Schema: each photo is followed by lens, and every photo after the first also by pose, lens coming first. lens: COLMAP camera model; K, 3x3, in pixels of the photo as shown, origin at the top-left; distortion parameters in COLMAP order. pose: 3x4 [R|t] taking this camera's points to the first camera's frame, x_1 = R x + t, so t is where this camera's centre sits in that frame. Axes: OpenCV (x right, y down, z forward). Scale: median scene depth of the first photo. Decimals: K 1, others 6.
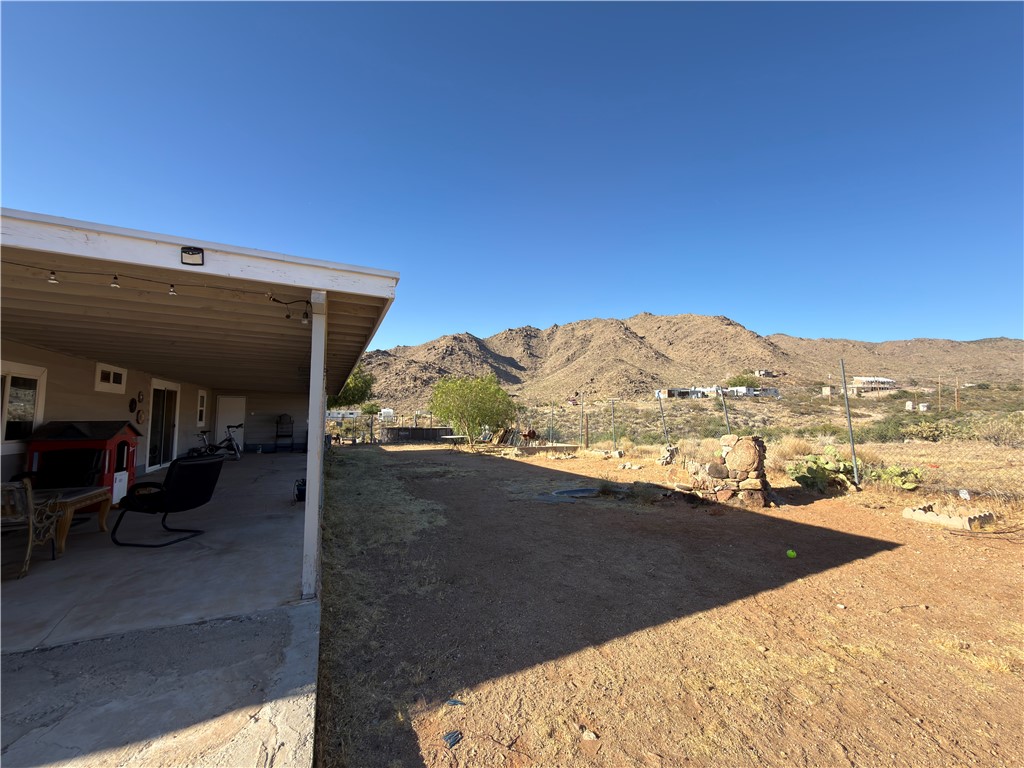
lens RADIAL K [[409.5, 0, 513.3], [0, 409.5, 387.3], [0, 0, 1]] dist [0.000356, 0.000441]
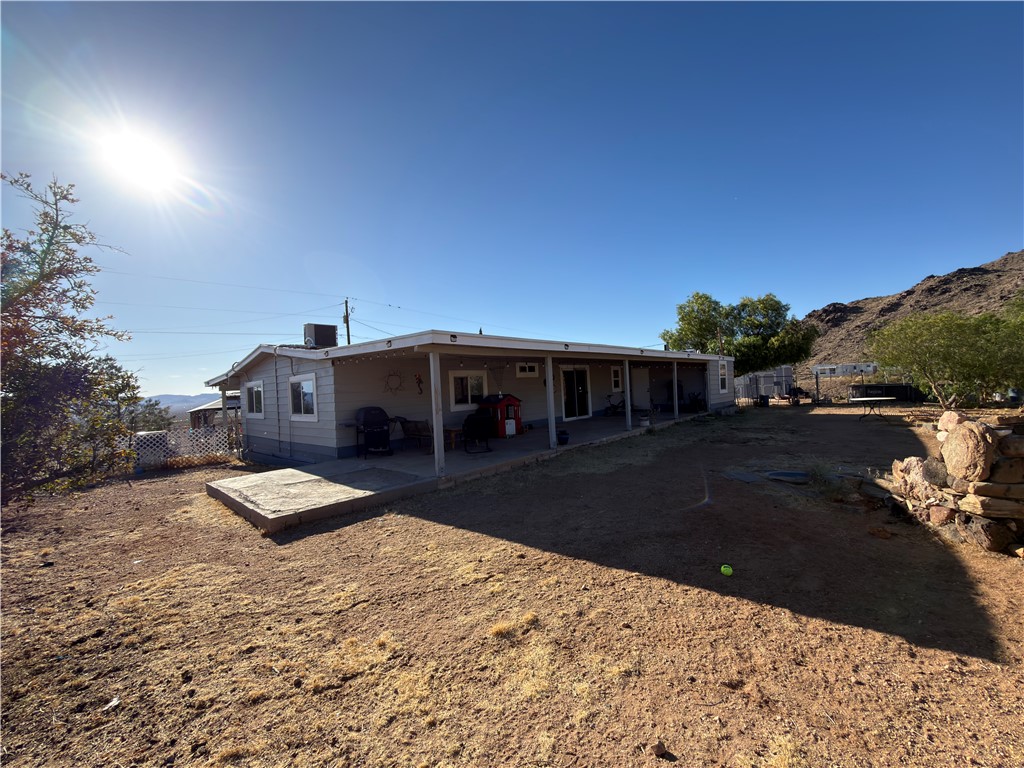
lens RADIAL K [[409.5, 0, 511.1], [0, 409.5, 387.3], [0, 0, 1]] dist [0.000356, 0.000441]
pose [[0.384933, -0.020003, -0.922728, 0.737305], [0.116720, 0.992793, 0.027169, -0.000845], [0.915534, -0.118159, 0.384494, 0.223771]]
